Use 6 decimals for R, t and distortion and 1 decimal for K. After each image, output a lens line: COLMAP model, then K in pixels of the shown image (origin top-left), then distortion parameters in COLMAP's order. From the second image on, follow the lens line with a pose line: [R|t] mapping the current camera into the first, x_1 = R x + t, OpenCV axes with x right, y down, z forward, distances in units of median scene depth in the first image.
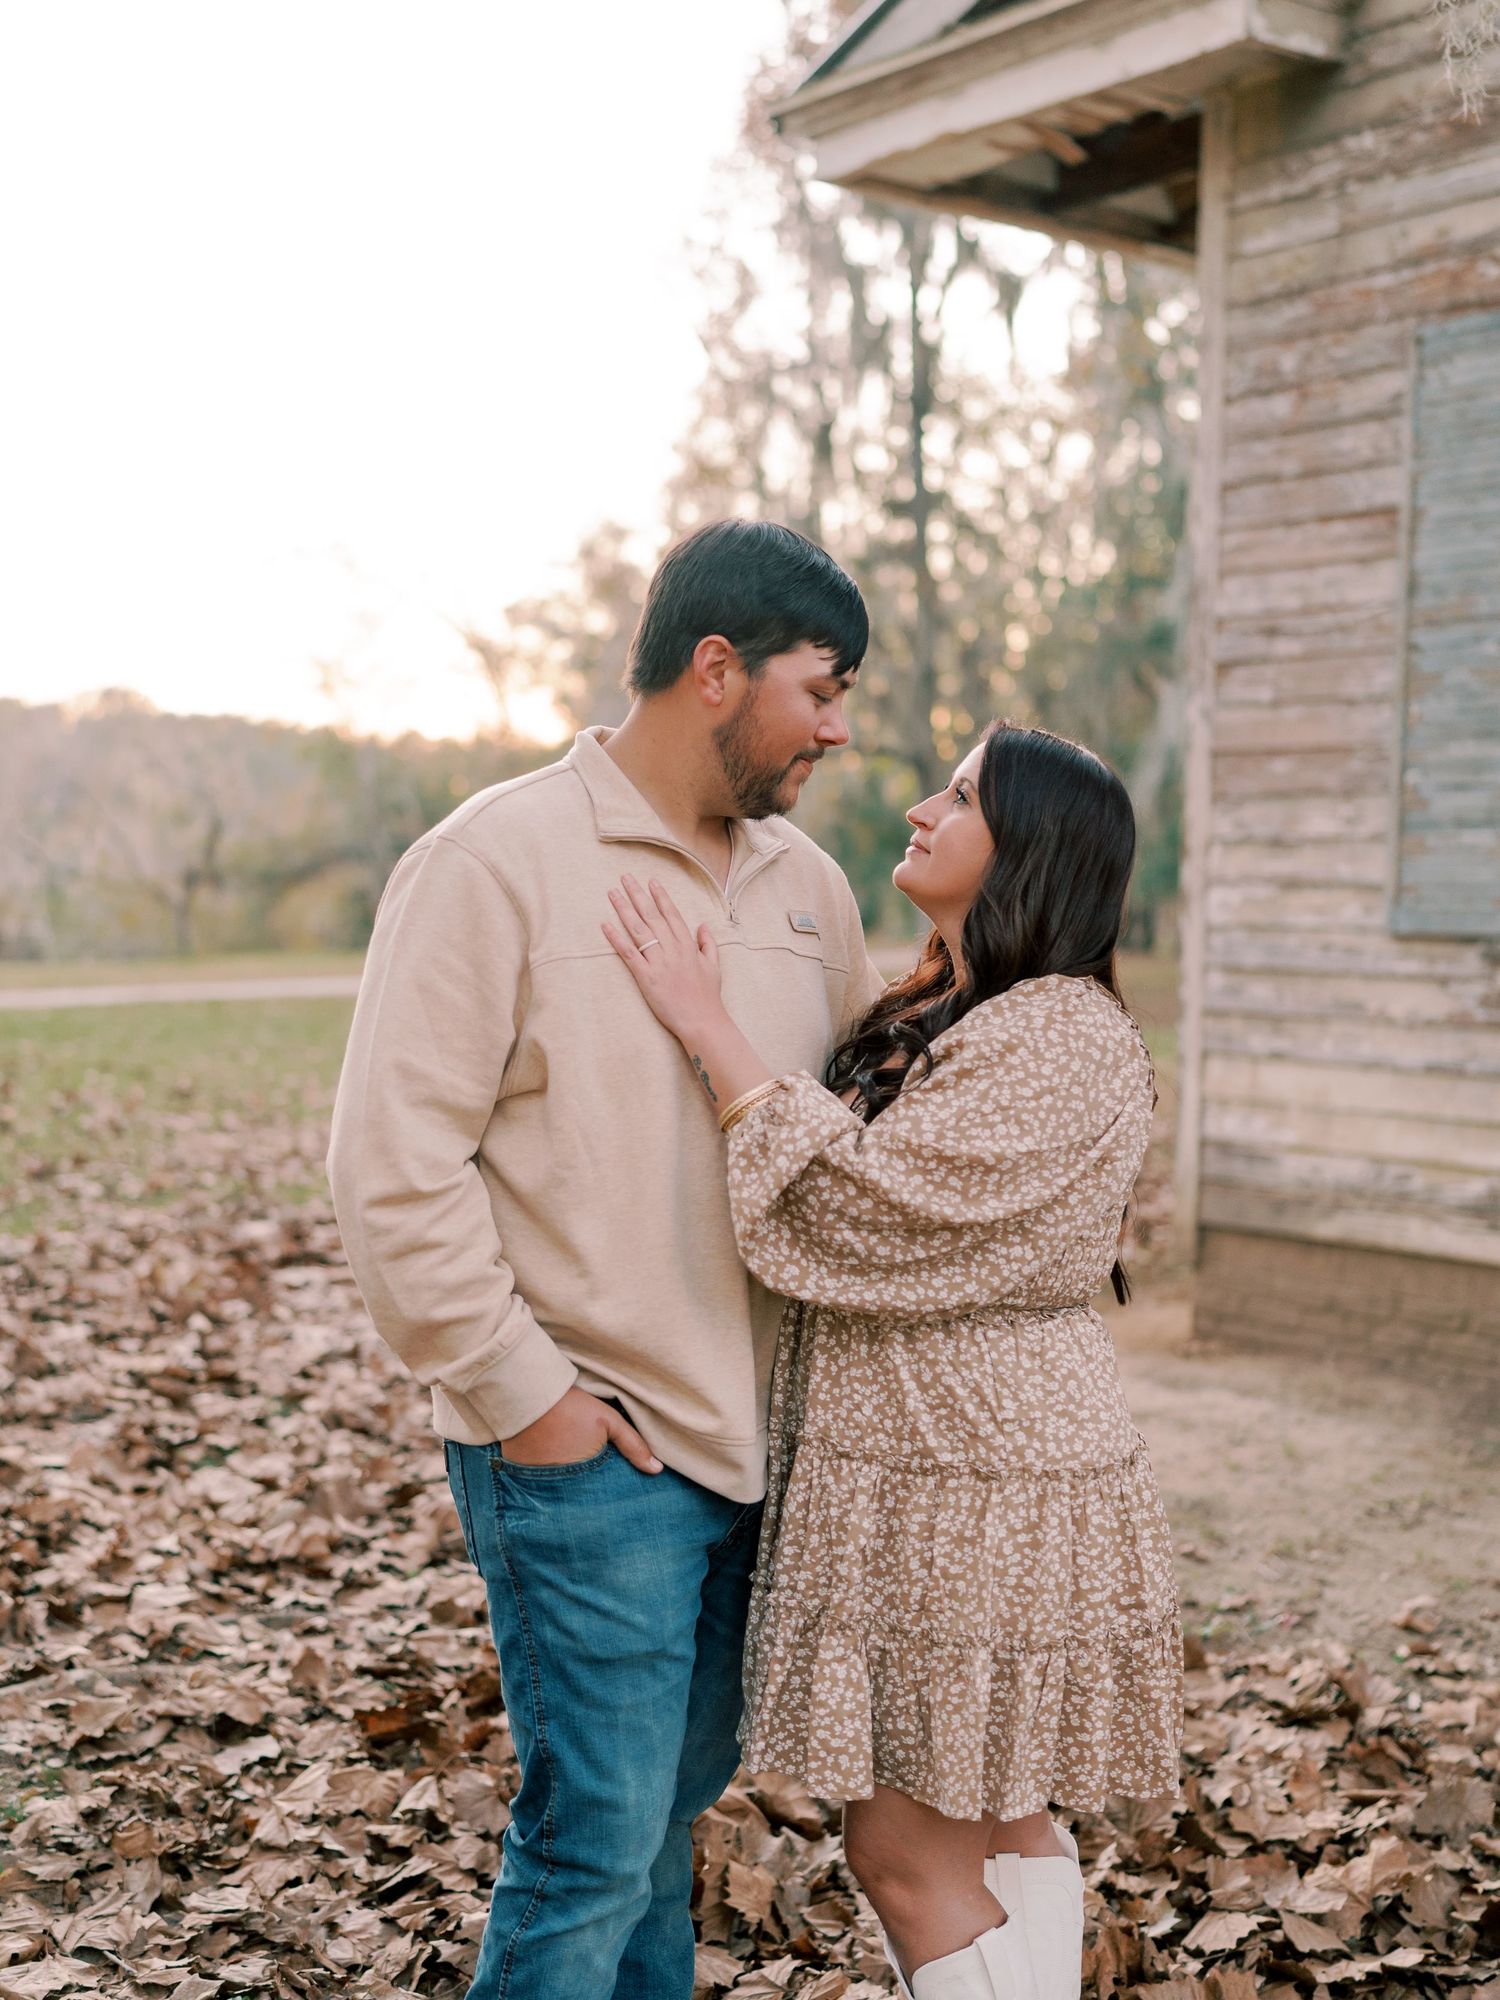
lens RADIAL K [[2446.1, 0, 742.1], [0, 2446.1, 1172.8], [0, 0, 1]] dist [0.003032, 0.015281]
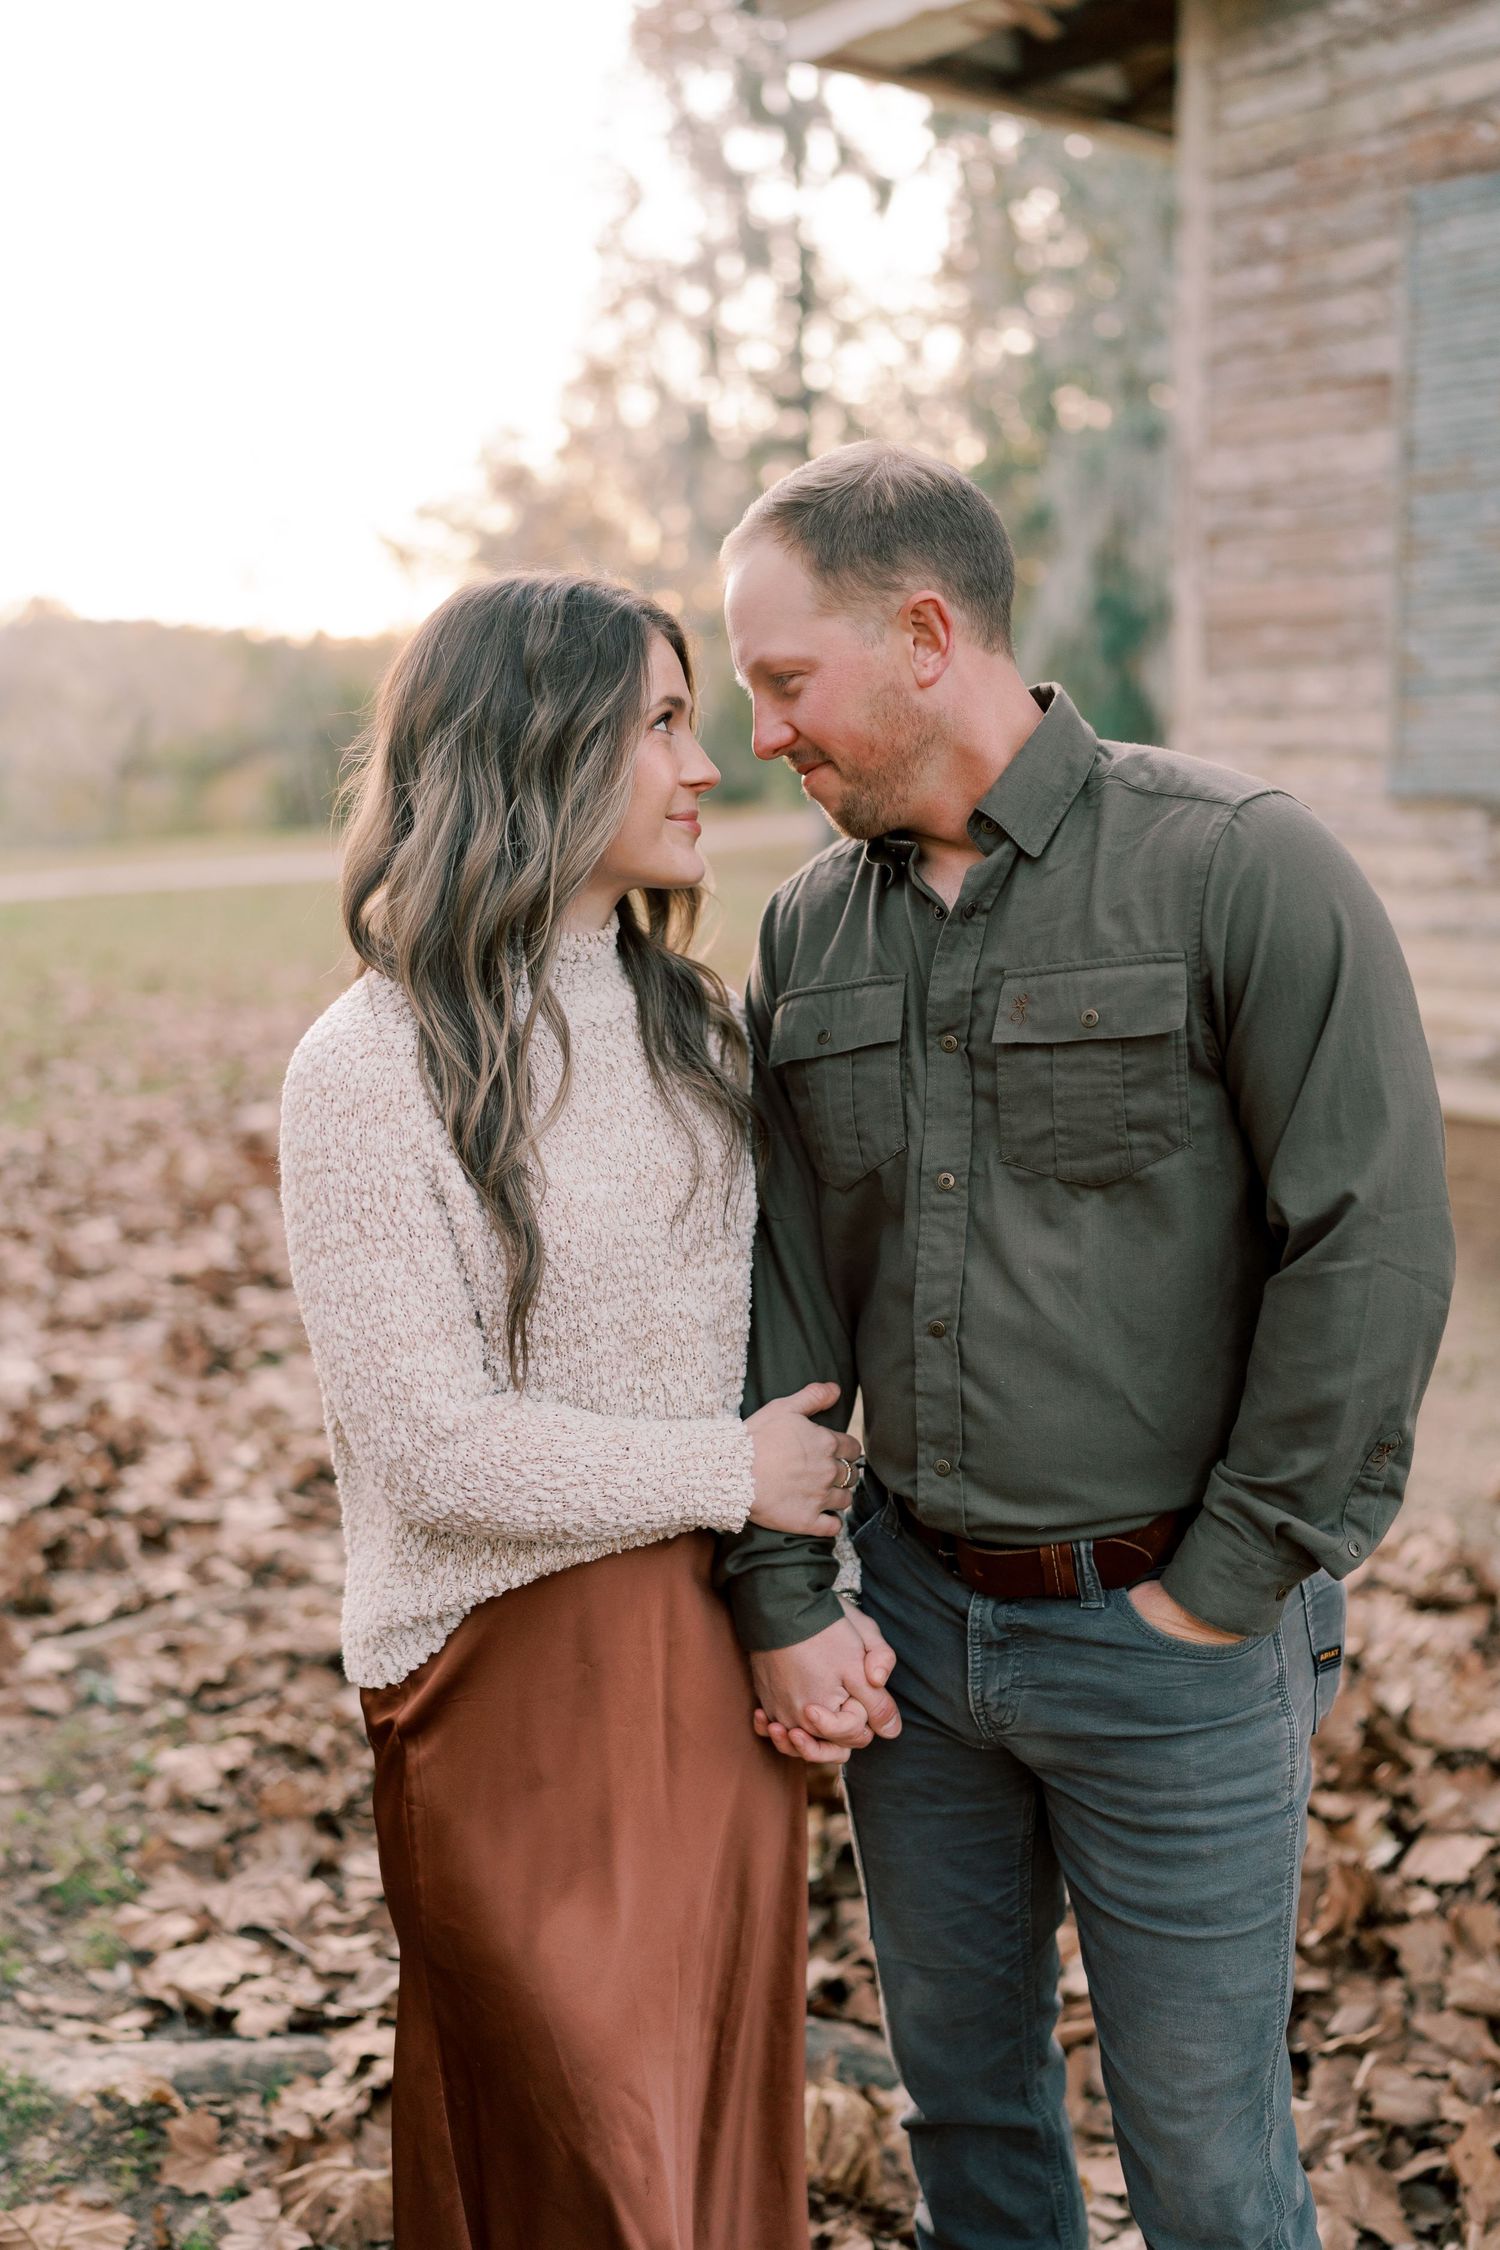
lens RADIAL K [[2250.5, 0, 713.2], [0, 2250.5, 1118.4], [0, 0, 1]] dist [0.003841, 0.001420]
pose [[0.998902, -0.033174, 0.033069, -0.053481], [0.031814, 0.998660, 0.040825, -0.011815], [-0.034379, -0.039728, 0.998619, 0.069214]]
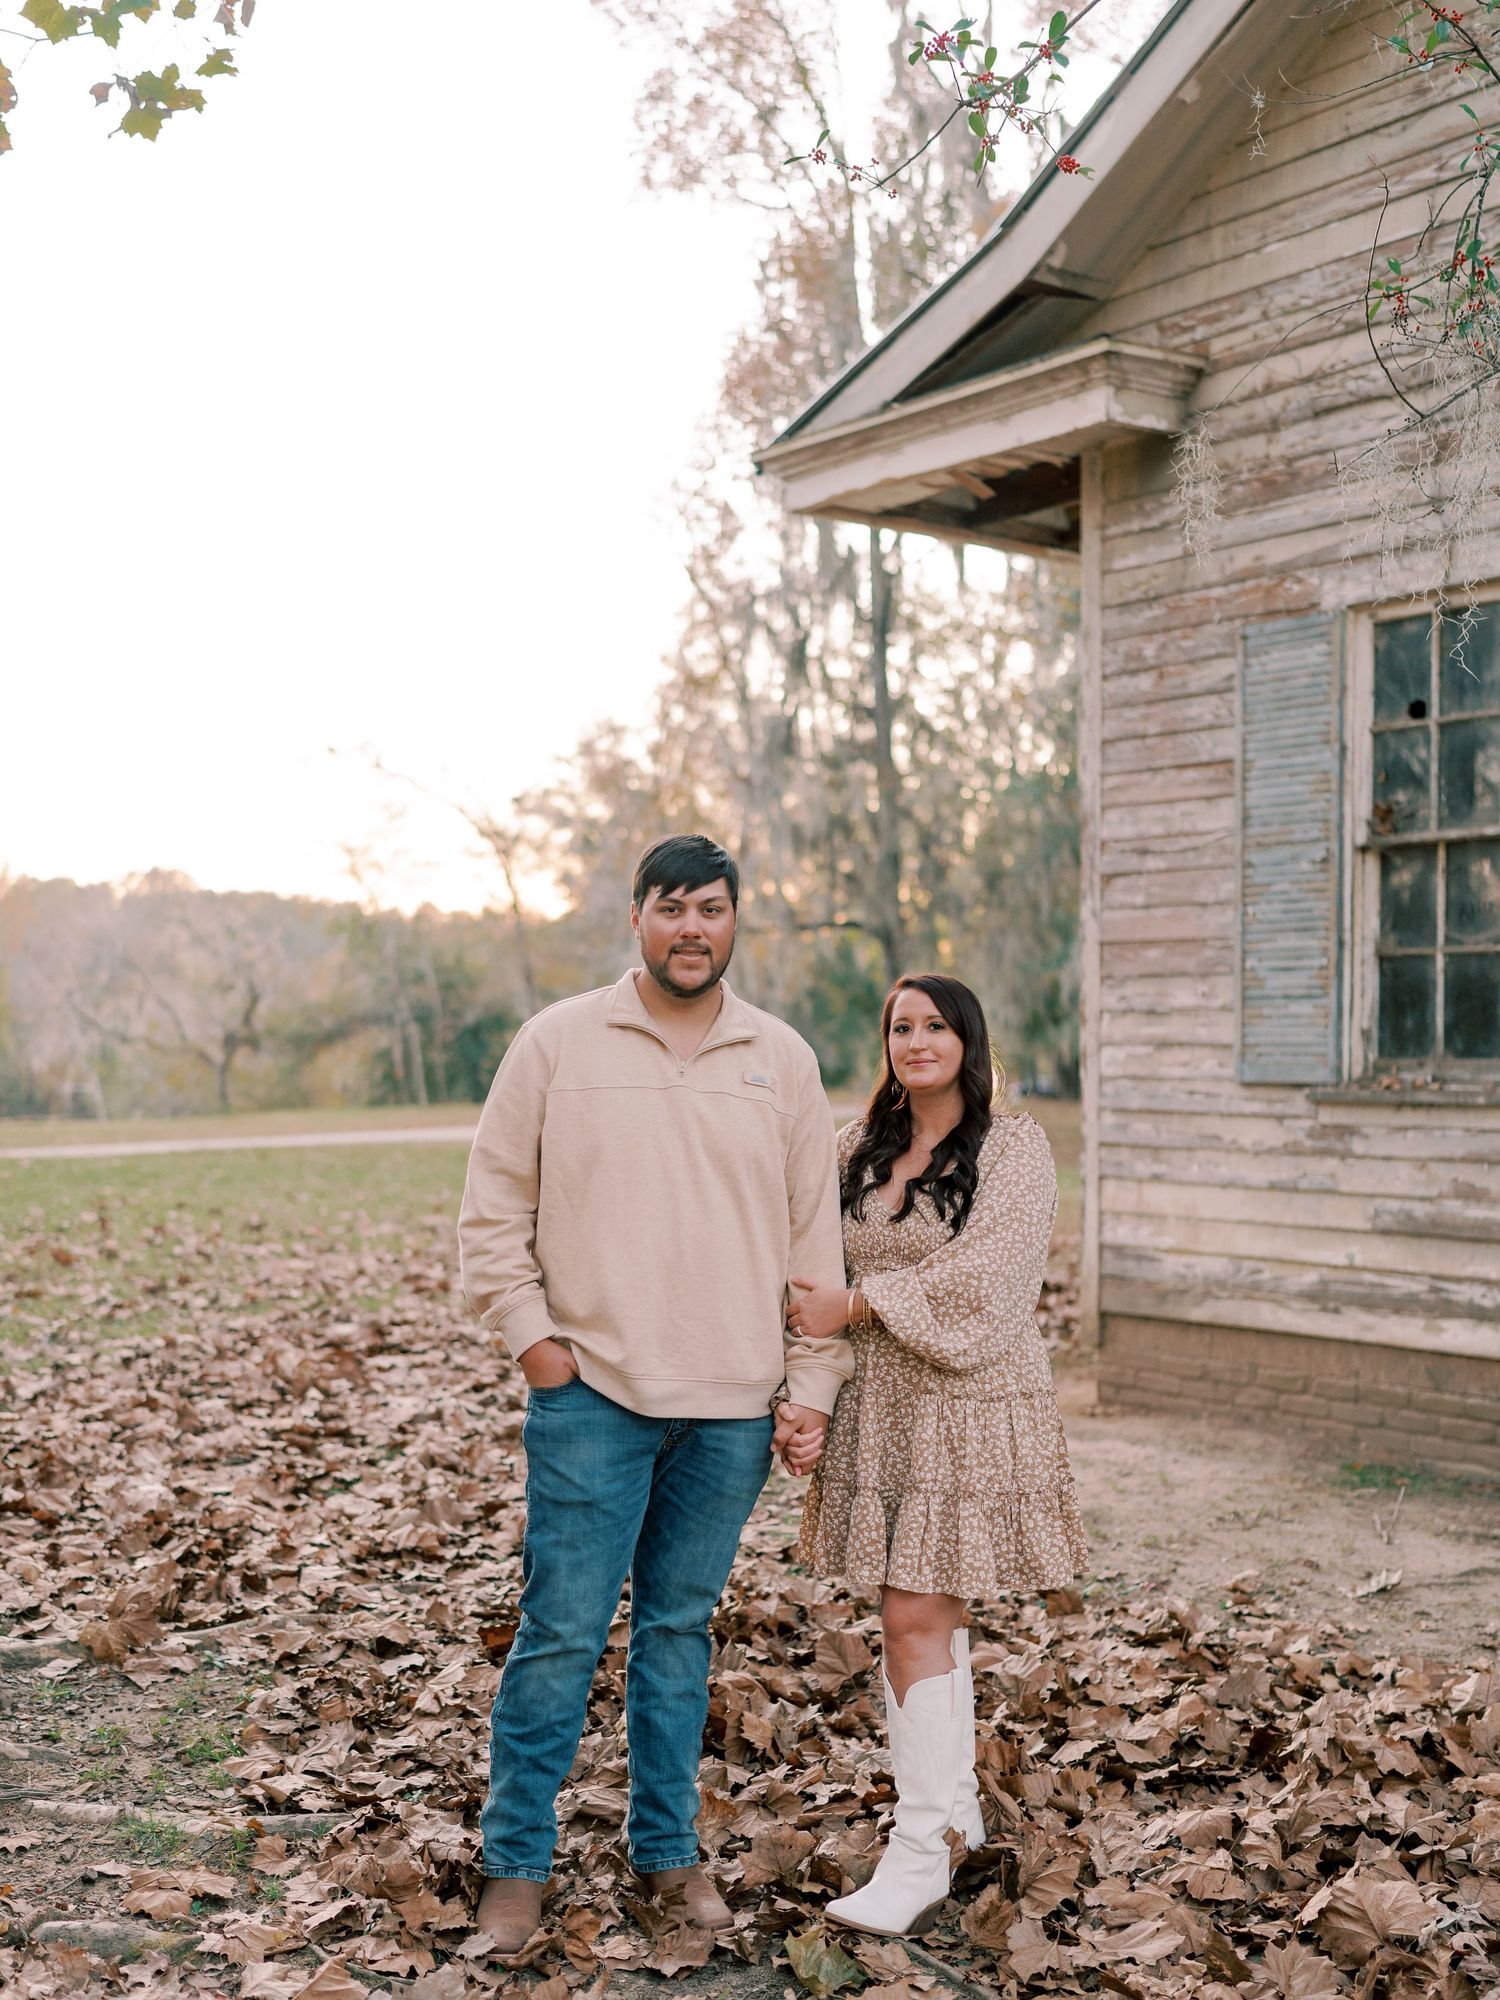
lens RADIAL K [[2277.8, 0, 722.8], [0, 2277.8, 1092.4], [0, 0, 1]] dist [-0.001636, 0.014612]
pose [[0.999960, -0.008791, -0.001875, -0.005825], [0.008573, 0.995464, -0.094748, 0.020003], [0.002699, 0.094728, 0.995500, -0.204070]]
